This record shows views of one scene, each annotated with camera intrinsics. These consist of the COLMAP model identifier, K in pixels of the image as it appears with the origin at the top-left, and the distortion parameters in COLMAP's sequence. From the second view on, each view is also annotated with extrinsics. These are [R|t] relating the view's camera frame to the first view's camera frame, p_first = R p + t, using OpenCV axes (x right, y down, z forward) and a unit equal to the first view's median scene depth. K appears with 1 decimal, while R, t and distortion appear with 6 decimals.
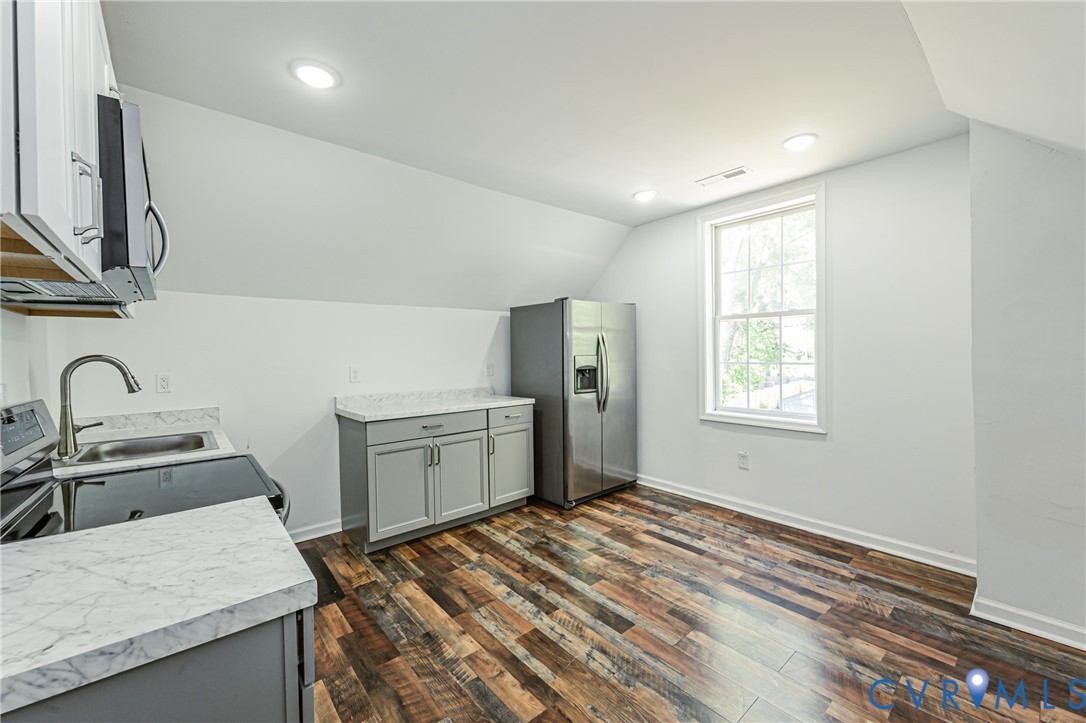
lens RADIAL K [[436.0, 0, 543.6], [0, 436.0, 359.6], [0, 0, 1]] dist [-0.000288, -0.000239]
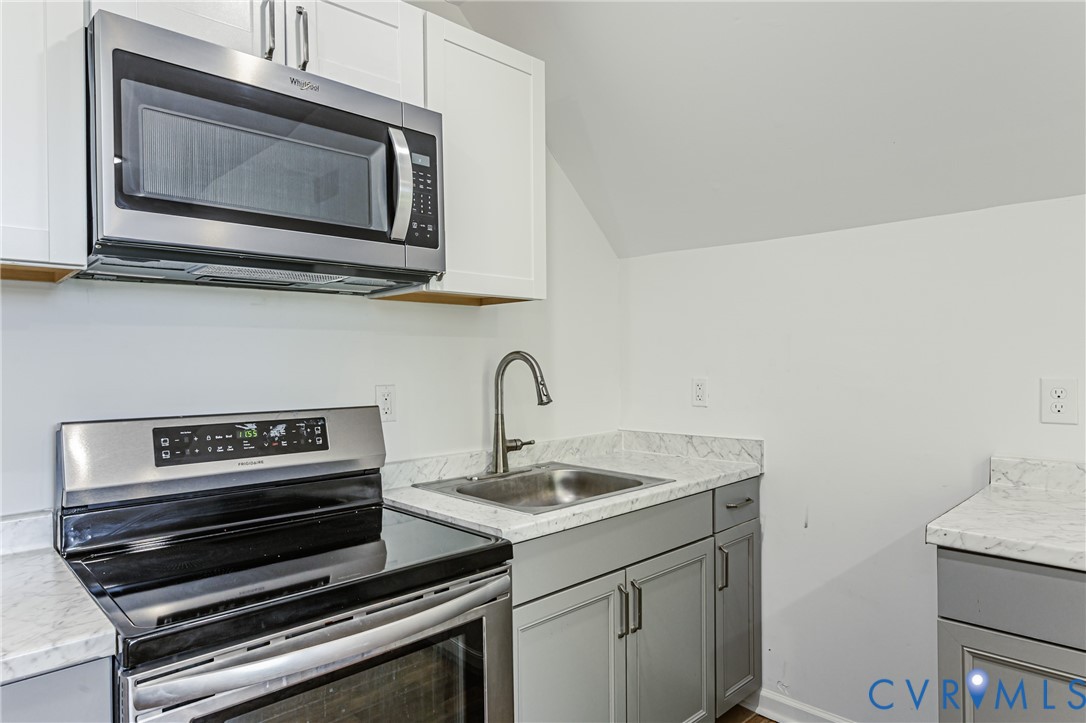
lens RADIAL K [[659.4, 0, 538.9], [0, 659.4, 365.5], [0, 0, 1]] dist [-0.003964, -0.001181]
pose [[0.068008, 0.027830, -0.997297, 0.079593], [0.001409, 0.999607, 0.027990, -0.011891], [0.997684, -0.003309, 0.067942, 0.643077]]
